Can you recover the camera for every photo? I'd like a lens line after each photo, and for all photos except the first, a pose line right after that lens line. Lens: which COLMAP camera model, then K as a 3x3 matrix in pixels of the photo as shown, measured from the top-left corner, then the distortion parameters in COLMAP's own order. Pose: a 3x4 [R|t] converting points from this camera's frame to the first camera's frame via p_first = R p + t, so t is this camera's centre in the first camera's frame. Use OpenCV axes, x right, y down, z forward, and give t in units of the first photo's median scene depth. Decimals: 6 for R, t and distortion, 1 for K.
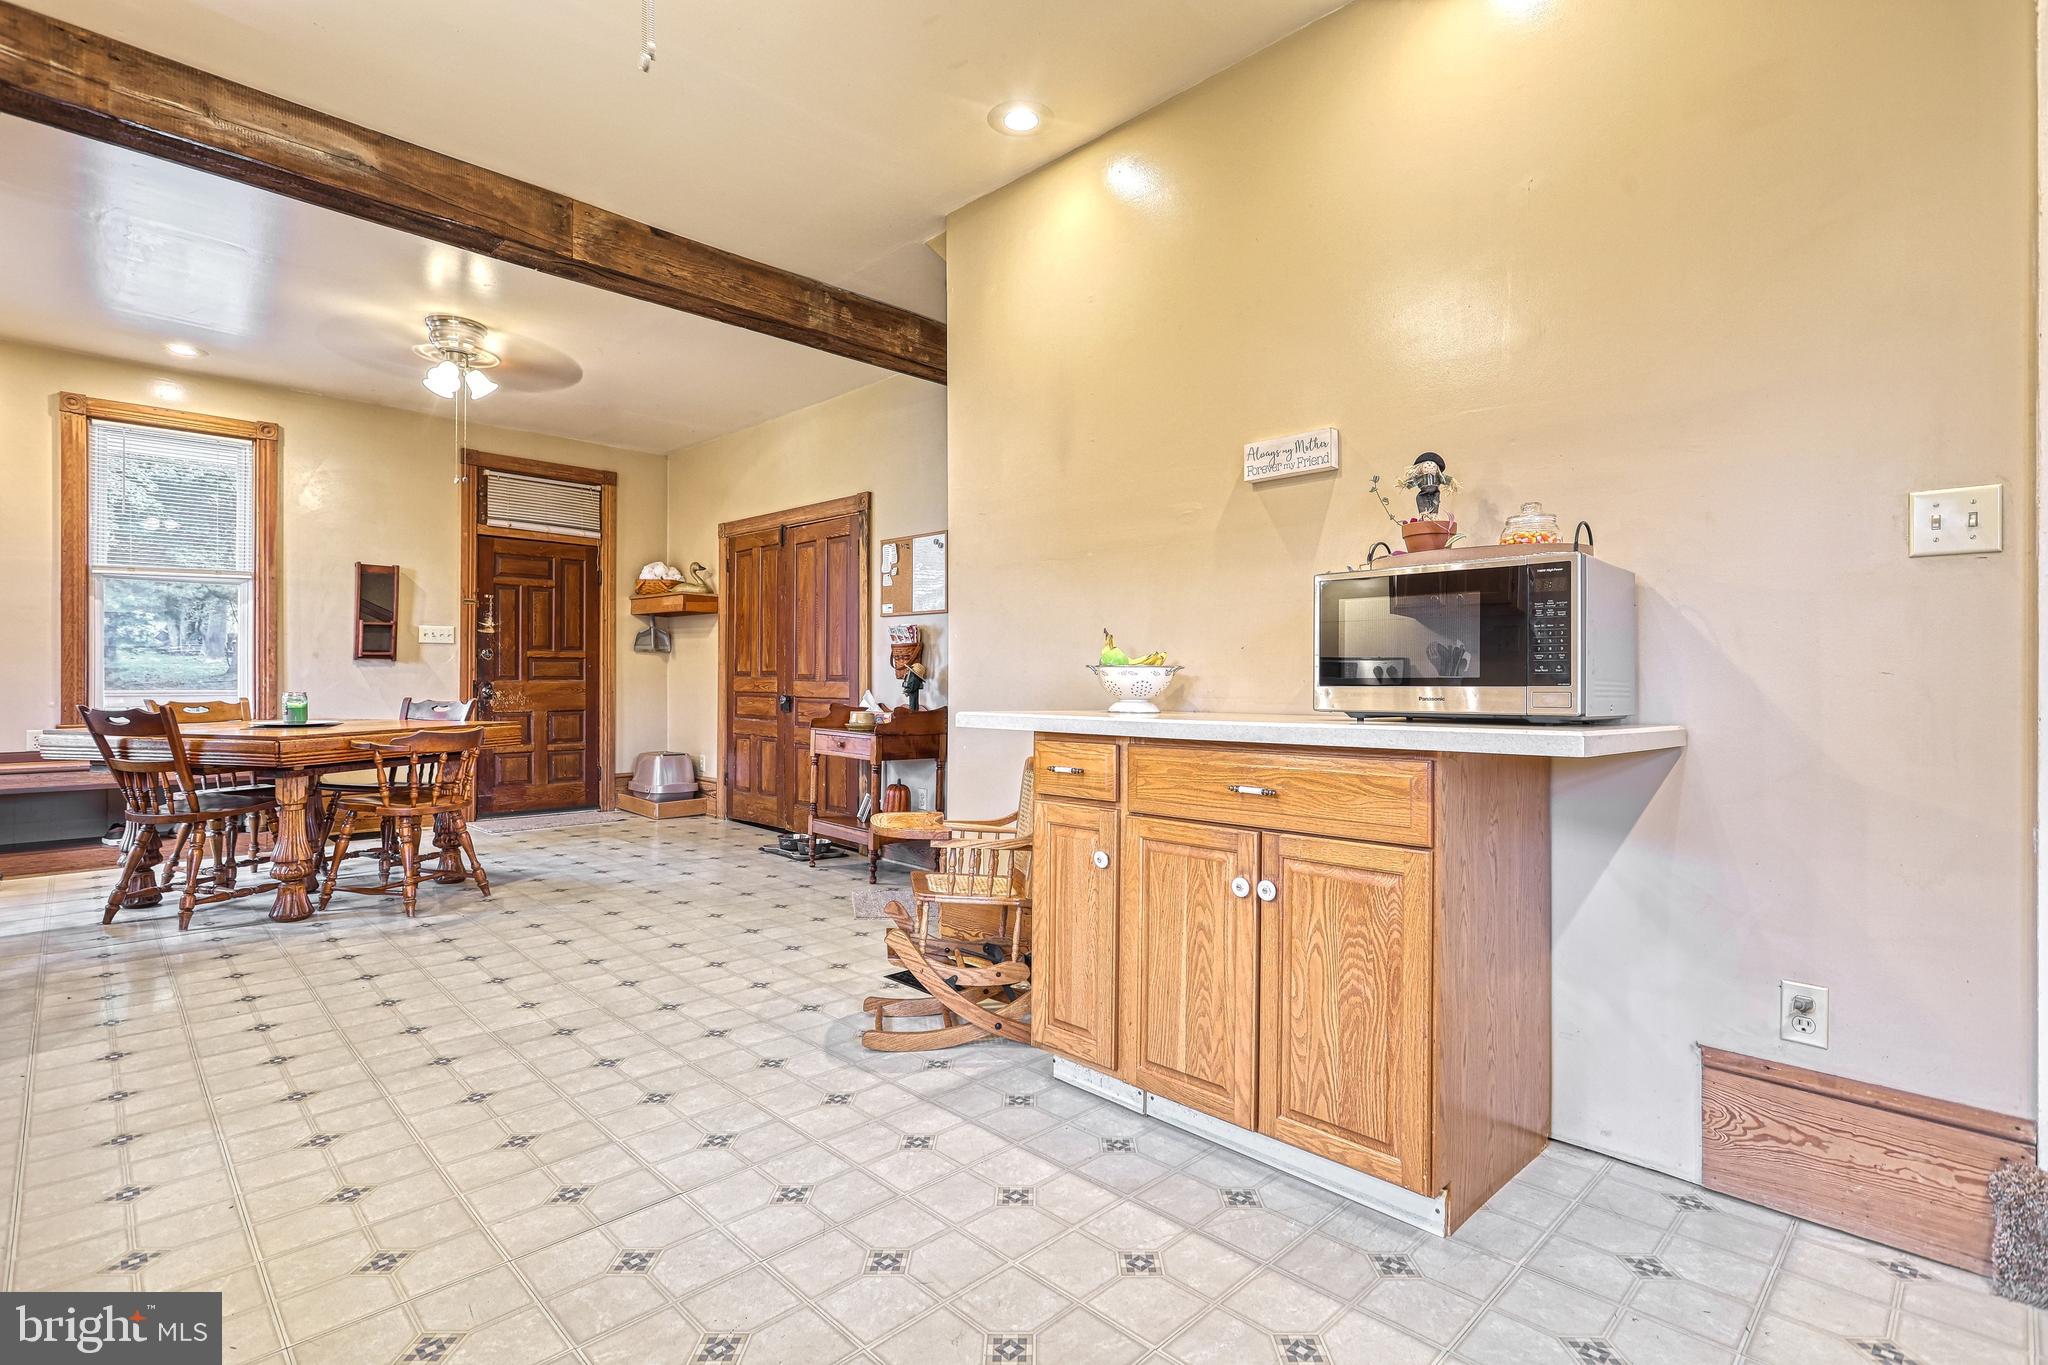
lens RADIAL K [[970.4, 0, 1023.4], [0, 970.4, 682.5], [0, 0, 1]] dist [-0.003850, 0.002847]
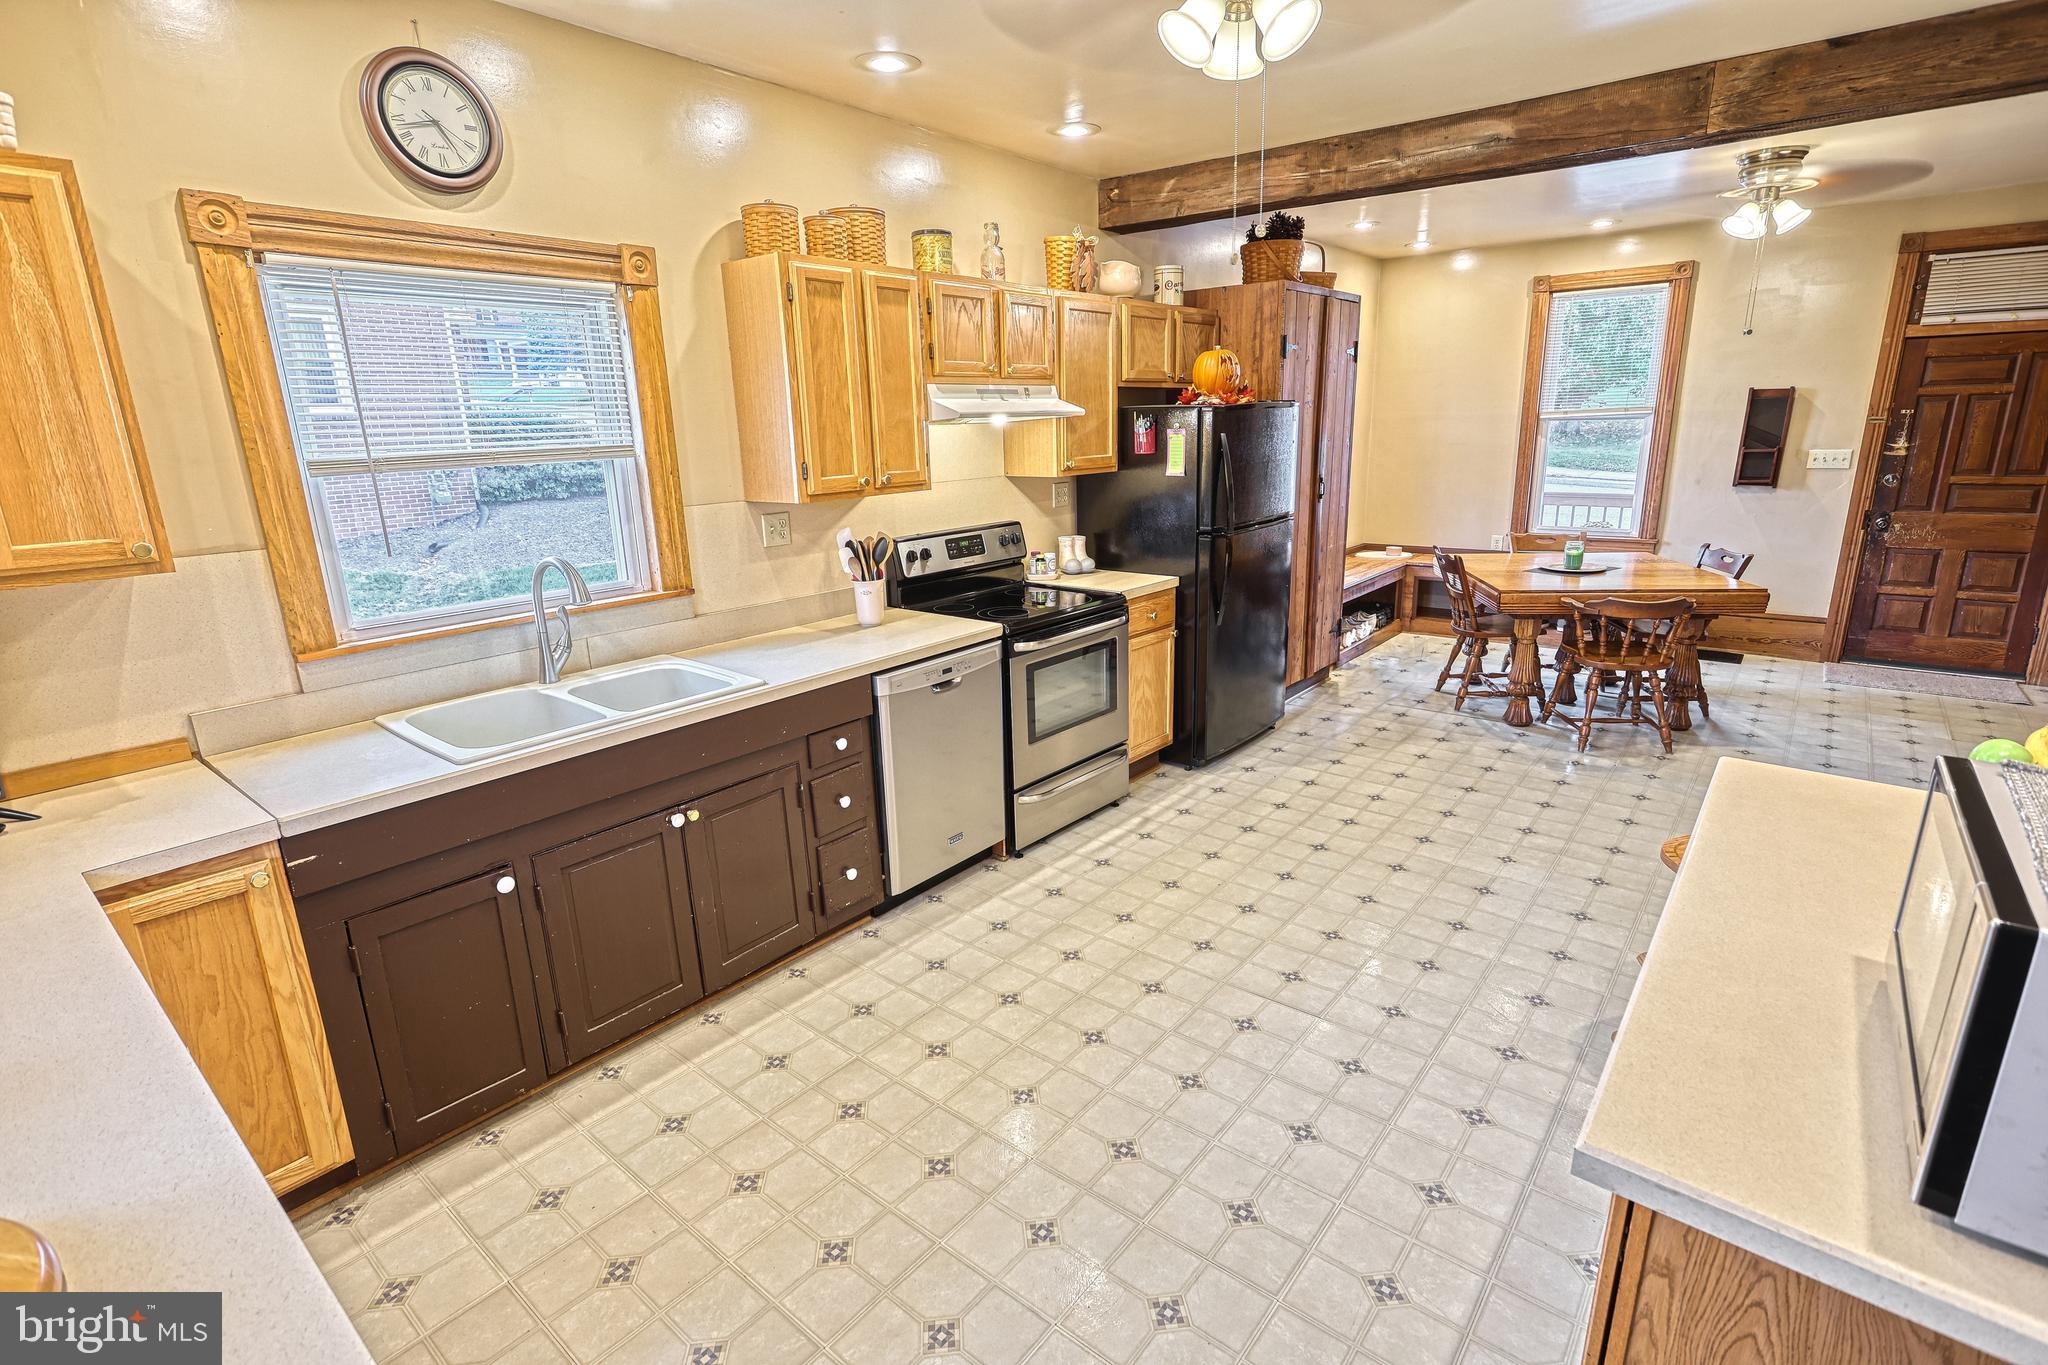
lens RADIAL K [[970.4, 0, 1024.5], [0, 970.4, 680.0], [0, 0, 1]] dist [-0.003850, 0.002847]
pose [[0.102310, 0.255128, -0.961479, 0.266713], [0.027183, 0.965473, 0.259080, -0.107738], [0.994381, -0.052643, 0.091842, 0.137517]]
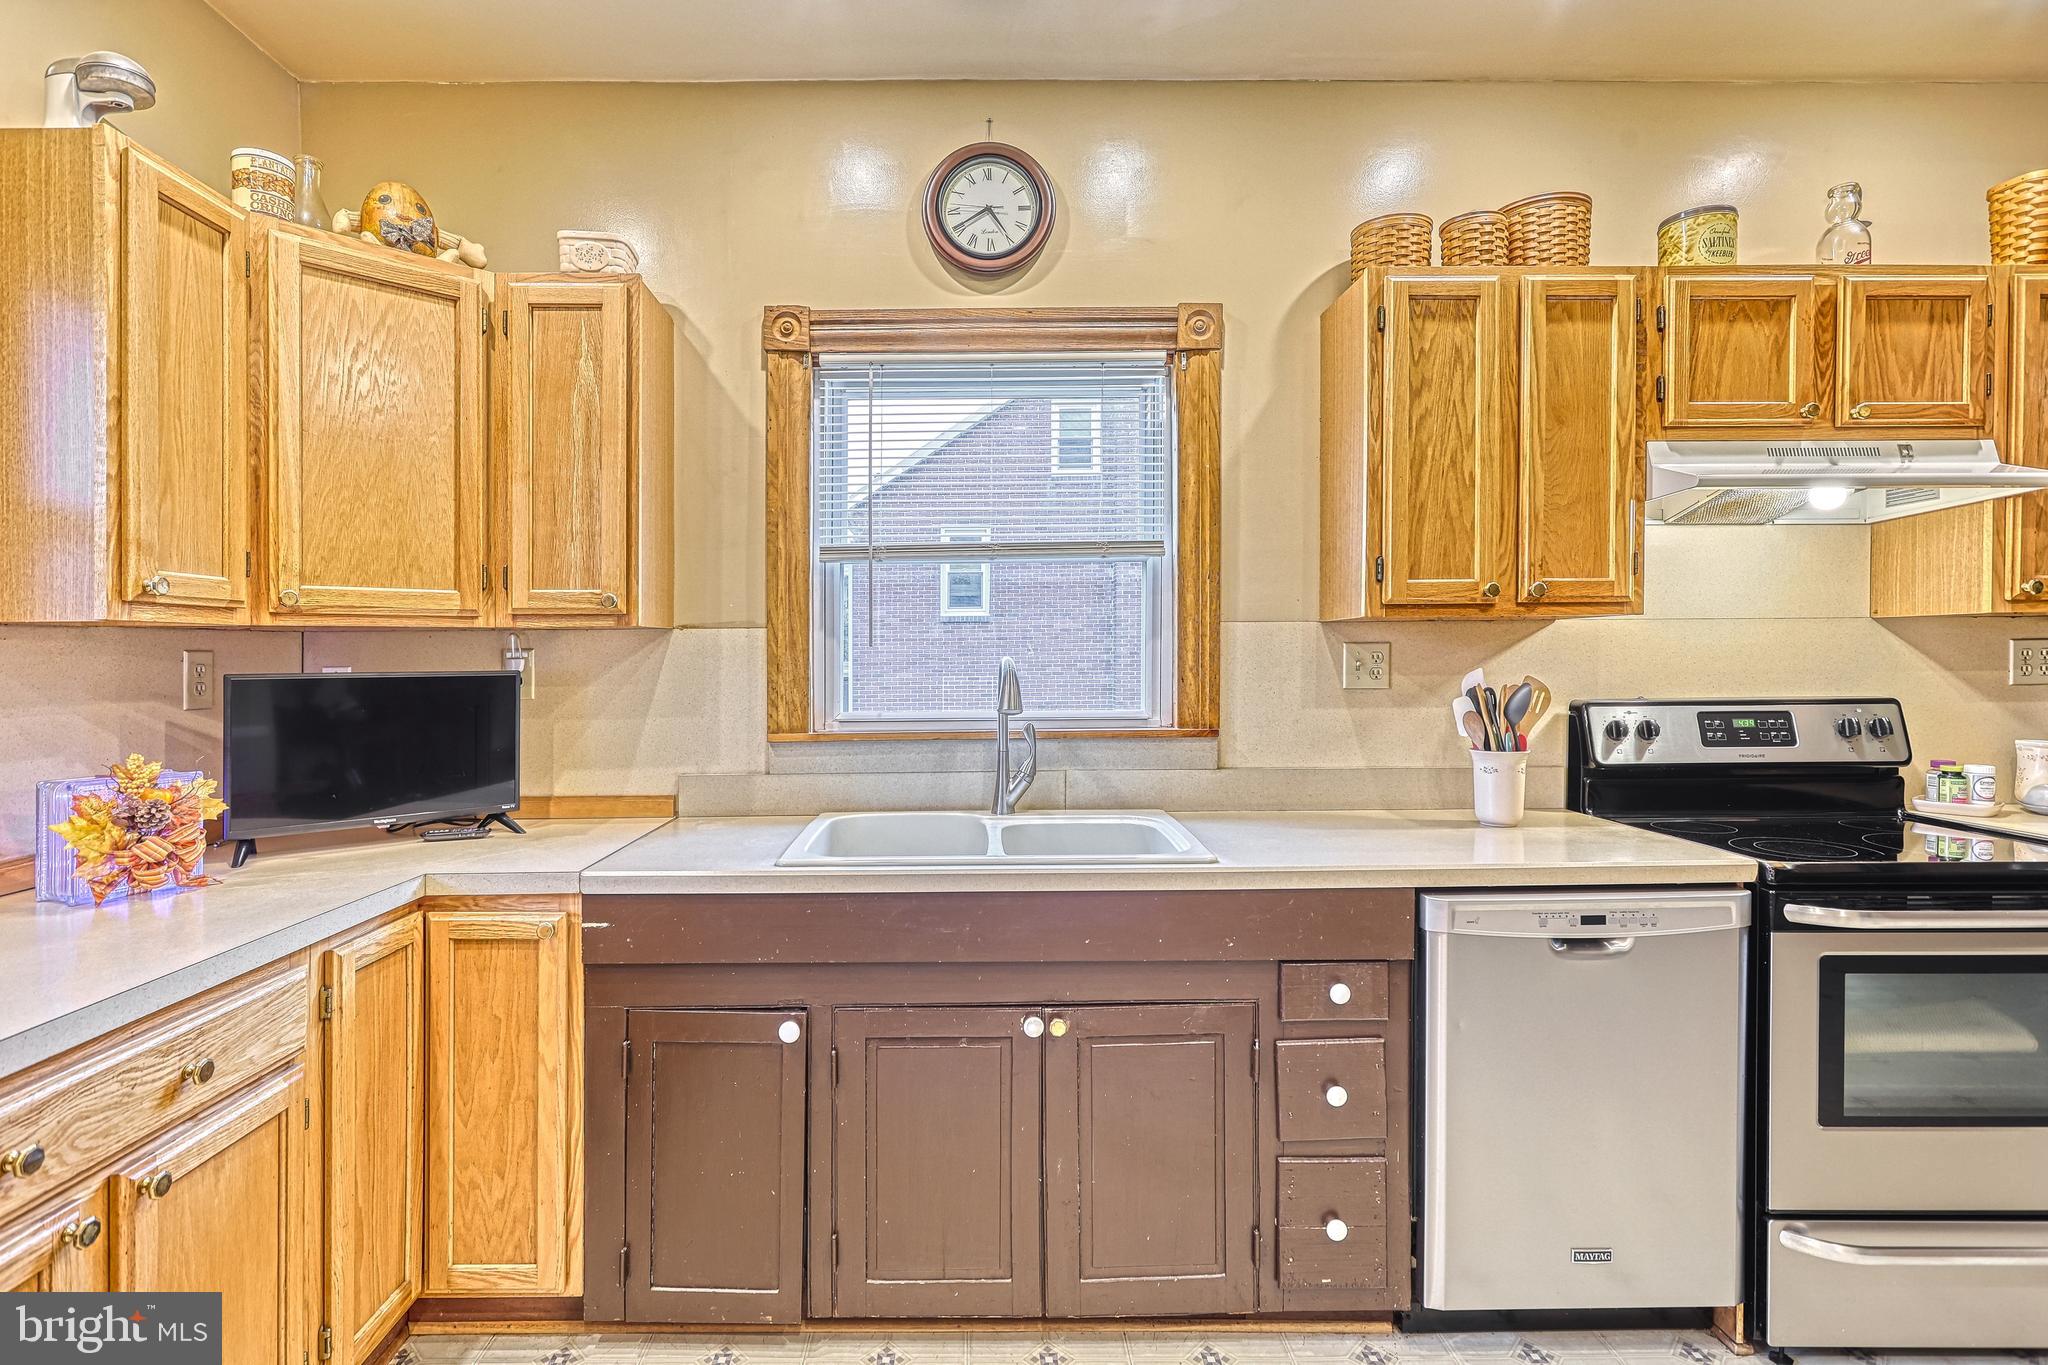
lens RADIAL K [[1004.8, 0, 957.7], [0, 1004.8, 663.5], [0, 0, 1]] dist [-0.004421, 0.000966]
pose [[-0.700103, 0.013267, -0.713918, 0.097340], [0.006537, 0.999905, 0.012172, -0.058287], [0.714012, 0.003855, -0.700123, 0.214217]]
